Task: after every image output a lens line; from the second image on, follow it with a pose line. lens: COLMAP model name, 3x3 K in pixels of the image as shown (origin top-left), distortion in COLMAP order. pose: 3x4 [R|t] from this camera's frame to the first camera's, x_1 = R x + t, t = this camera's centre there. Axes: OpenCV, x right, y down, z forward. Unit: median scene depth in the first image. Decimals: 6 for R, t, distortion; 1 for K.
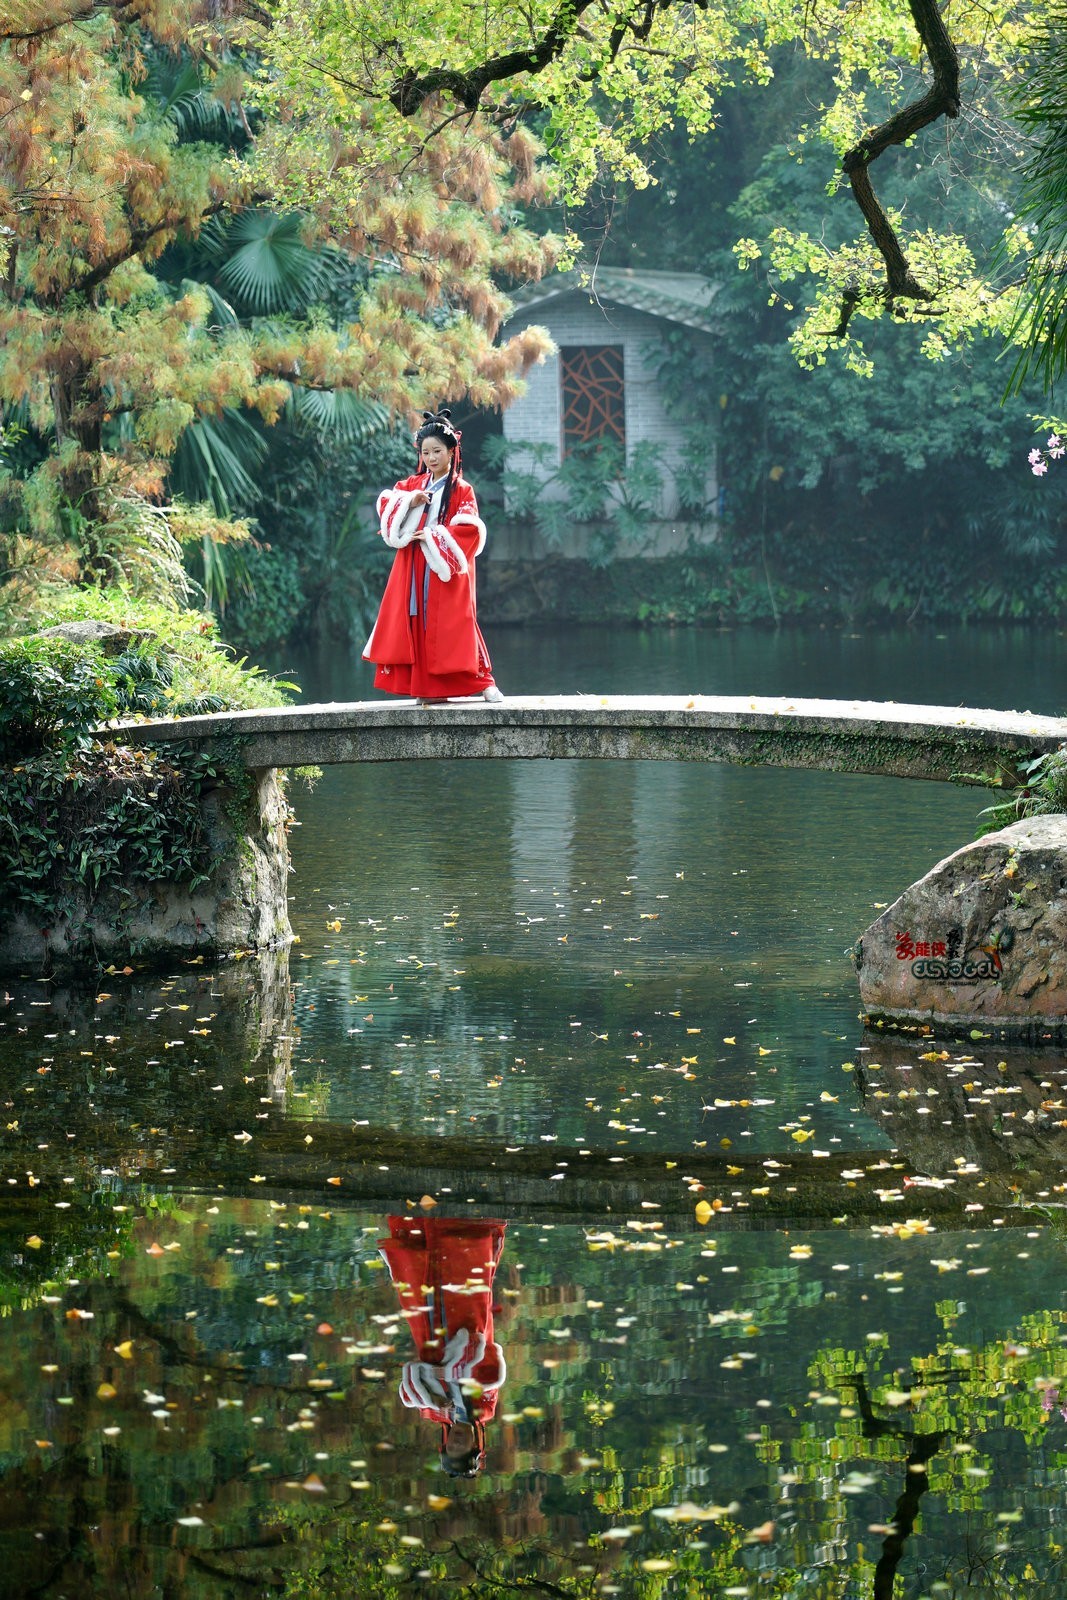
lens RADIAL K [[4542.0, 0, 534.7], [0, 4542.0, 761.6], [0, 0, 1]] dist [-0.182124, -0.739849]
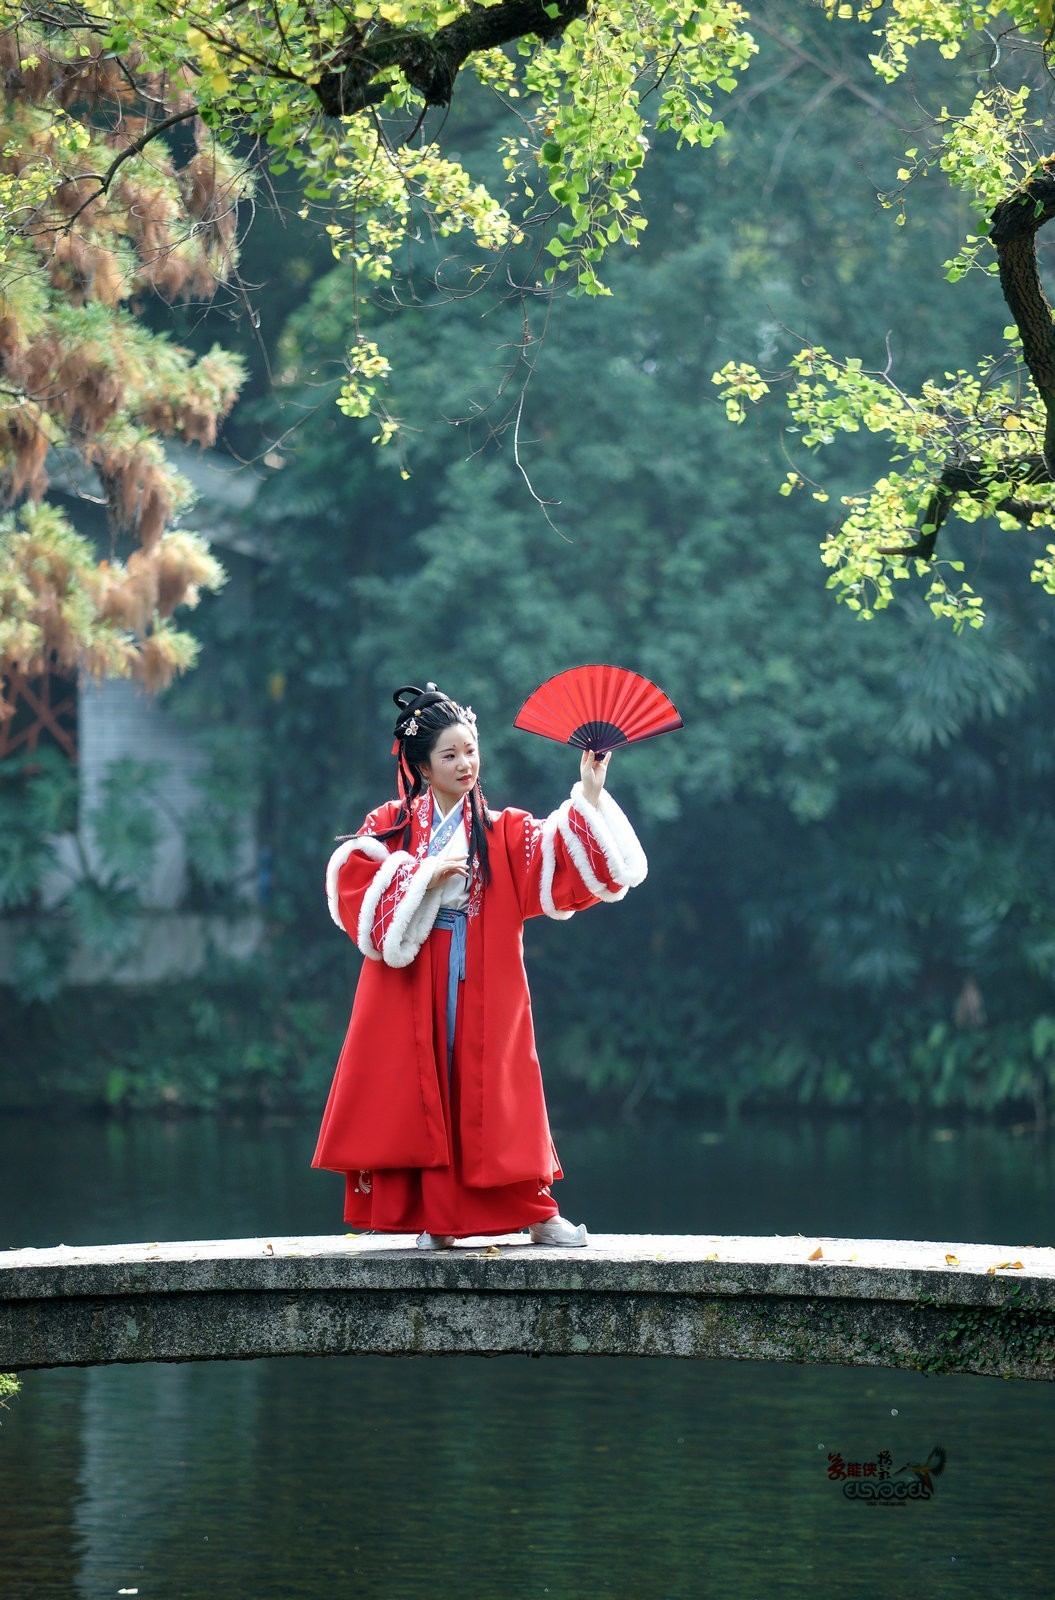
lens RADIAL K [[8645.4, 0, 504.6], [0, 8645.4, 801.0], [0, 0, 1]] dist [1.638968, 2.106059]
pose [[0.993790, 0.014264, 0.110353, -0.107937], [-0.006813, 0.997689, -0.067602, 0.003331], [-0.111062, 0.066430, 0.991591, 0.006785]]
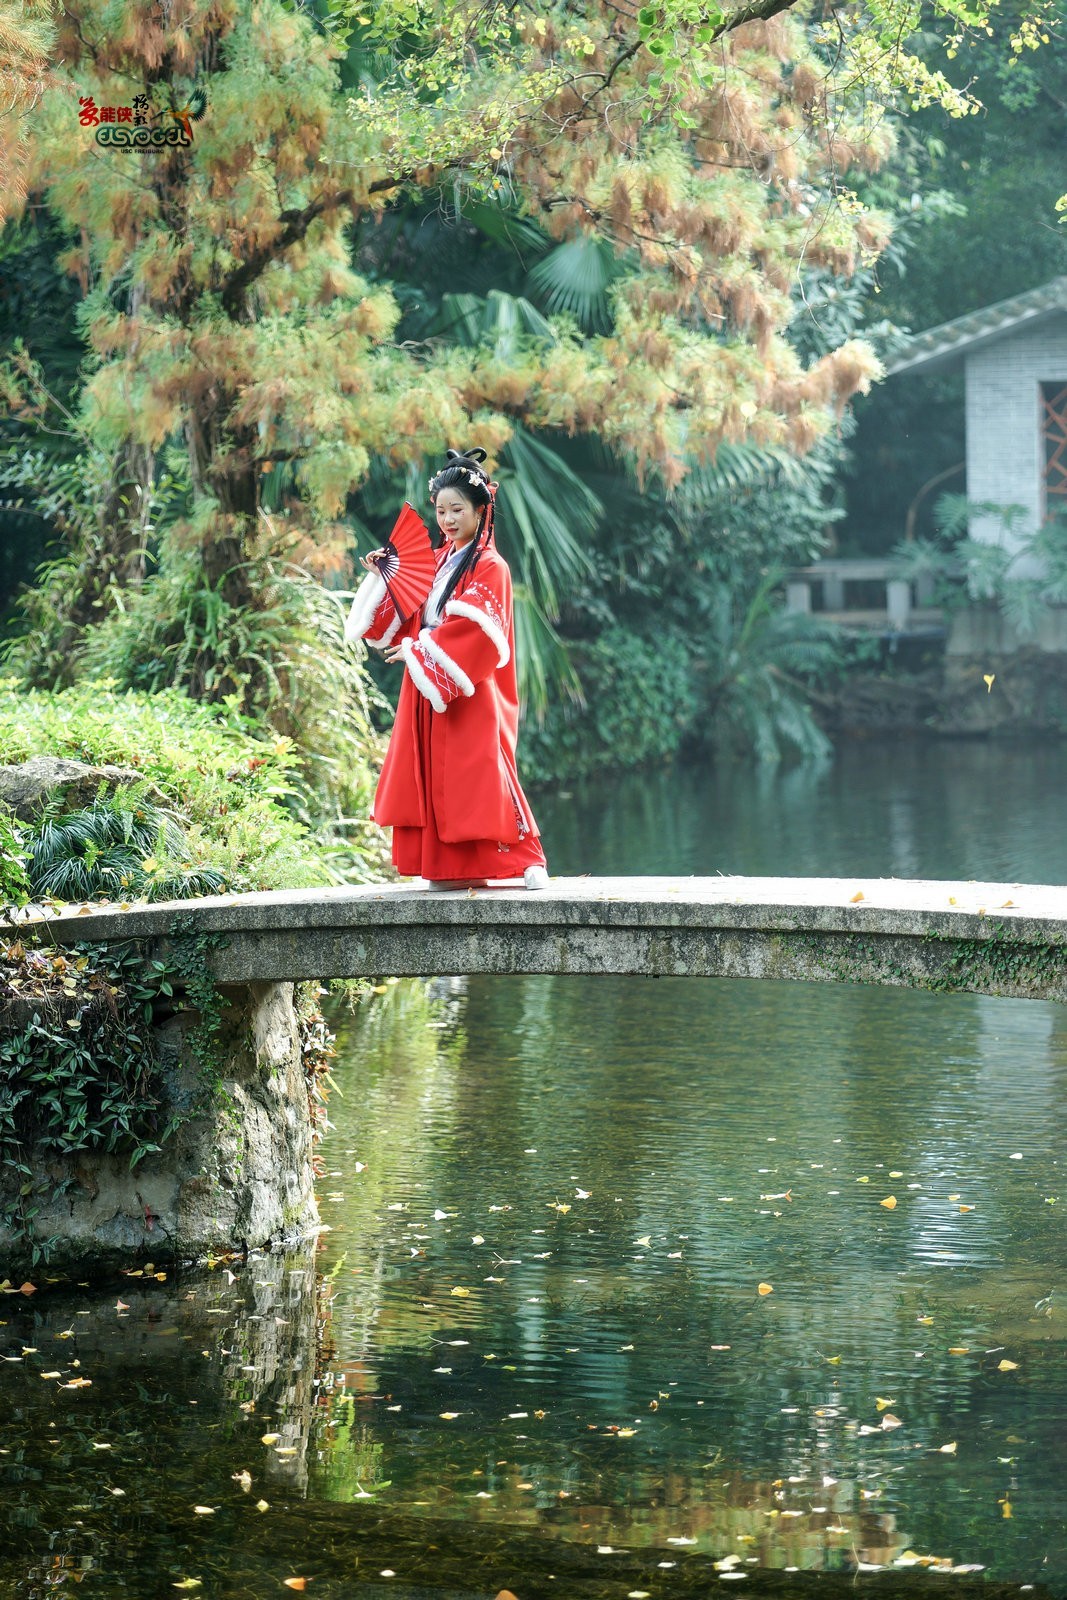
lens RADIAL K [[5243.4, 0, 533.5], [0, 5243.4, 800.0], [0, 0, 1]] dist [0.037118, -0.439116]
pose [[0.992759, 0.003624, -0.120072, 0.075309], [-0.005388, 0.999882, -0.014372, -0.014750], [0.120006, 0.014914, 0.992661, 0.238256]]
